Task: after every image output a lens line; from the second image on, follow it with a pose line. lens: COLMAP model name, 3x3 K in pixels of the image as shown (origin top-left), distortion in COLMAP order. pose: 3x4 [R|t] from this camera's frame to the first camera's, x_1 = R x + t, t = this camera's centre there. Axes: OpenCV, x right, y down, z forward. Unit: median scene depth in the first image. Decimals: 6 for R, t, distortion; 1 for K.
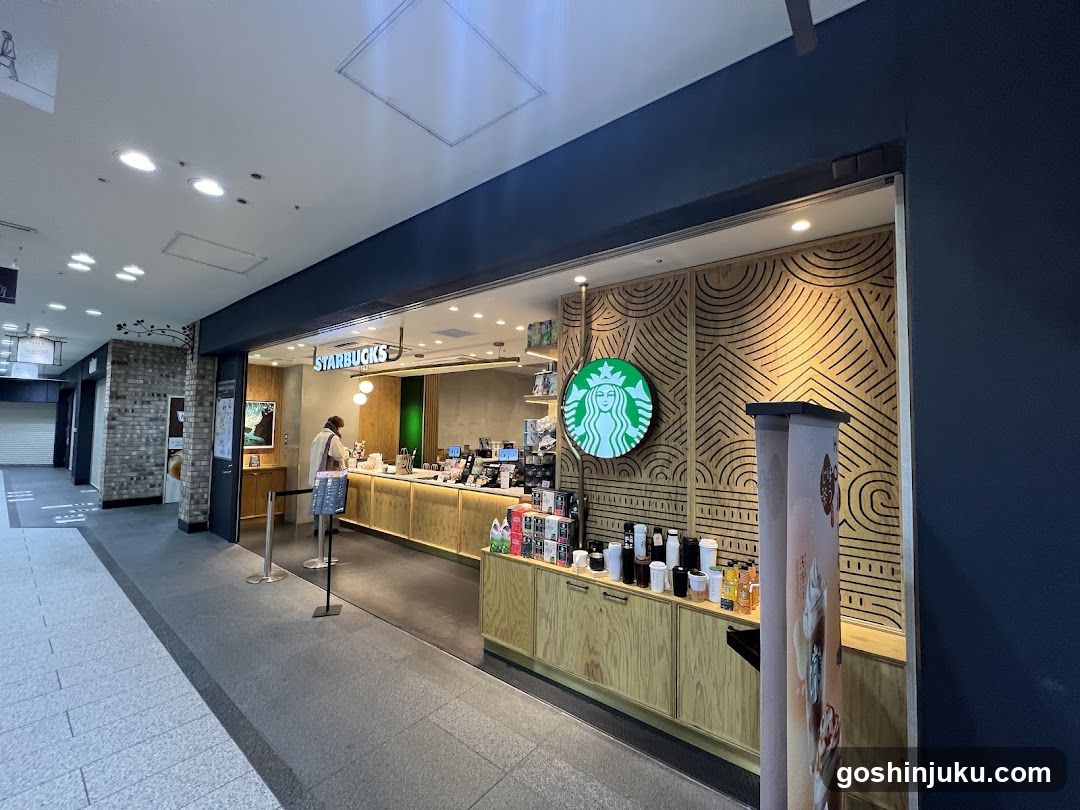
lens RADIAL K [[434.3, 0, 534.9], [0, 434.3, 407.2], [0, 0, 1]] dist [0.002844, 0.000129]
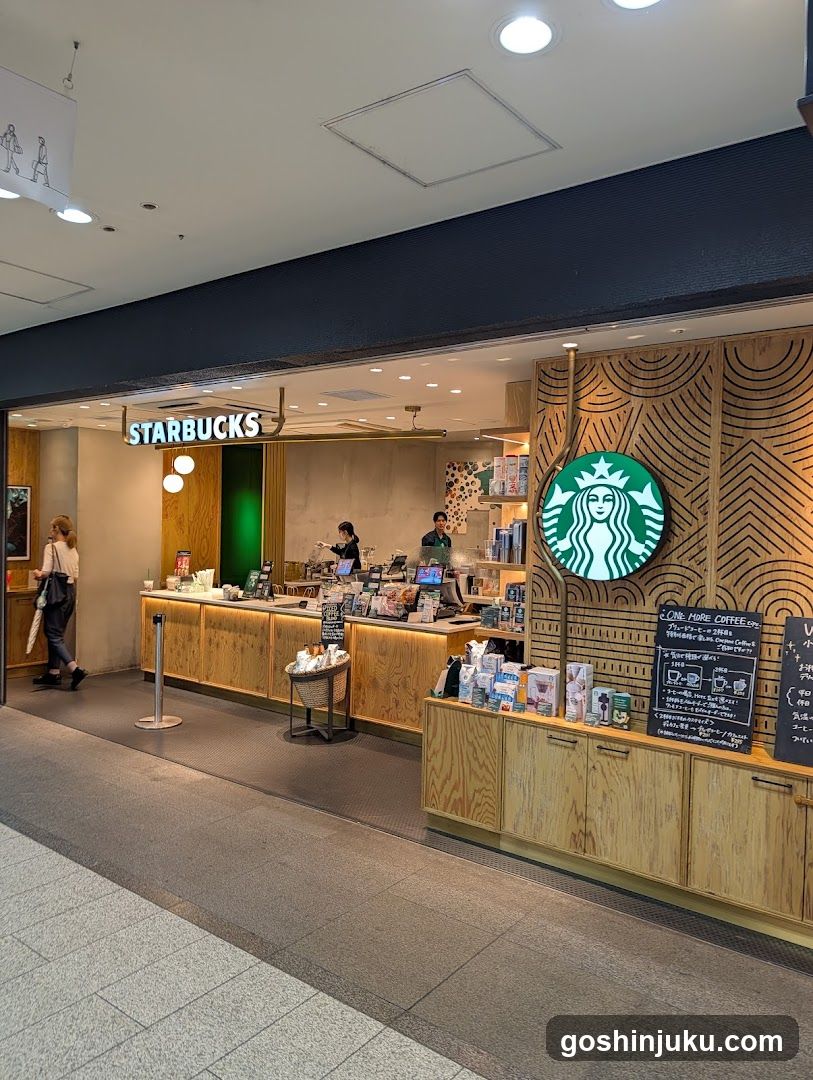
lens RADIAL K [[777.9, 0, 410.8], [0, 777.9, 540.5], [0, 0, 1]] dist [0.021887, -0.012907]
pose [[0.999737, 0.004486, 0.022505, -0.207043], [-0.006145, 0.997225, 0.074194, -0.056495], [-0.022110, -0.074313, 0.996990, -0.381264]]
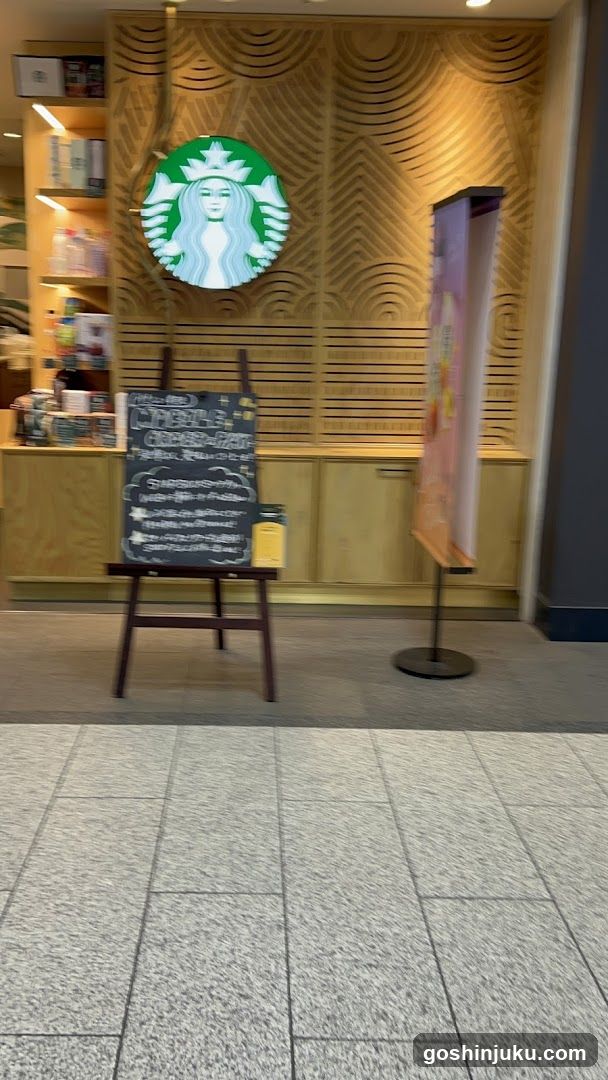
lens RADIAL K [[997.5, 0, 265.0], [0, 997.5, 559.7], [0, 0, 1]] dist [0.008225, 0.000000]
pose [[0.779046, -0.145681, 0.609807, -0.828115], [-0.038184, 0.959800, 0.278074, 0.084631], [-0.625803, -0.239917, 0.742166, -0.365360]]
